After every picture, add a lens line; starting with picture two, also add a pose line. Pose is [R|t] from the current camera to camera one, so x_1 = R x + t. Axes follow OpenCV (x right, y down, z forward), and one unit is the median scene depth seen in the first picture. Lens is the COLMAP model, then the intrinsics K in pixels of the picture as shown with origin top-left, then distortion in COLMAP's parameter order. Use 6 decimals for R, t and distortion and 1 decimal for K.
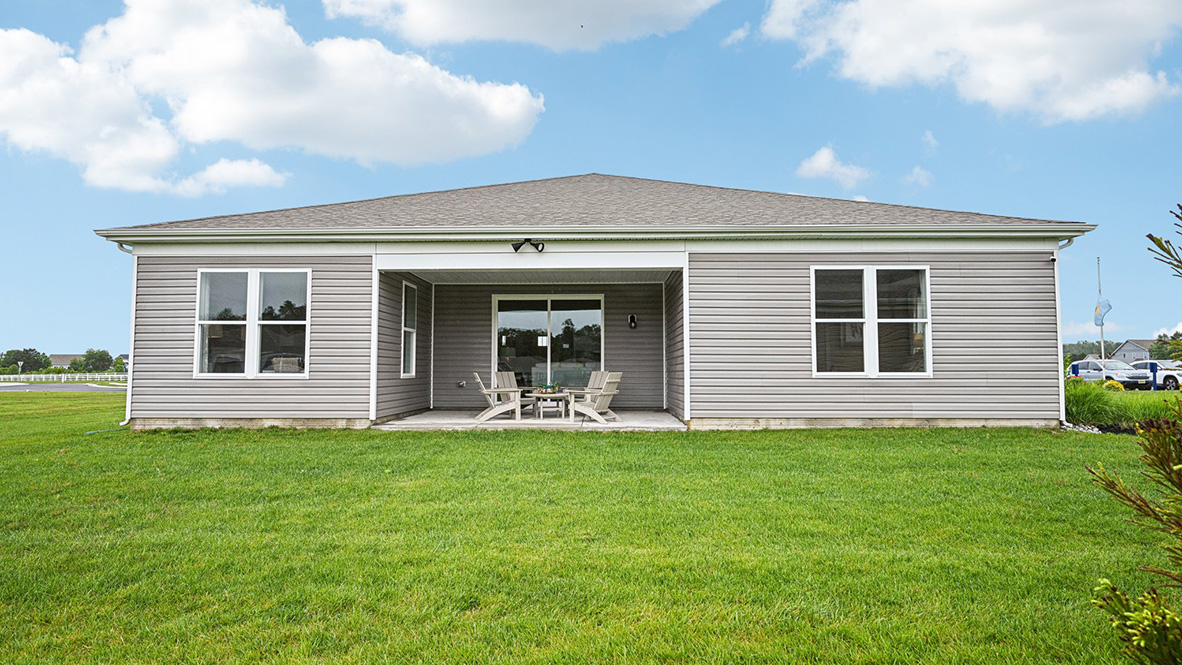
lens RADIAL K [[669.6, 0, 592.6], [0, 669.6, 335.0], [0, 0, 1]] dist [-0.012503, 0.000190]
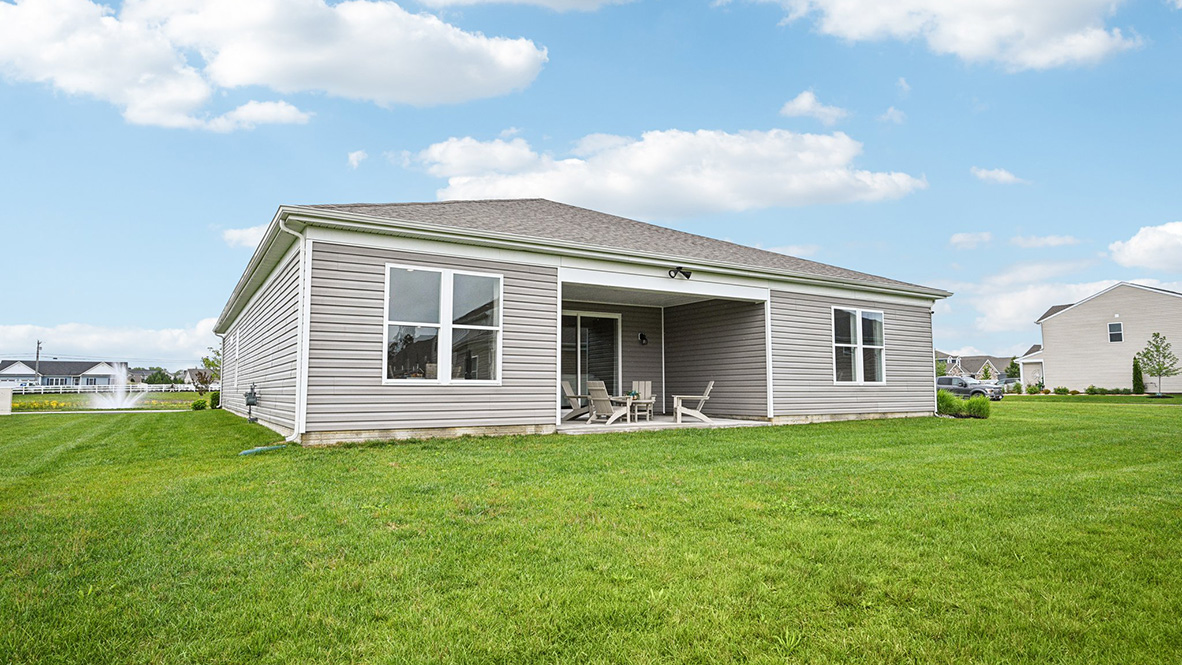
lens RADIAL K [[669.6, 0, 583.5], [0, 669.6, 330.4], [0, 0, 1]] dist [-0.012503, 0.000190]
pose [[0.839596, 0.046804, 0.541191, -0.863261], [-0.029438, 0.998738, -0.040704, 0.020861], [-0.542413, 0.018243, 0.839914, 0.098038]]
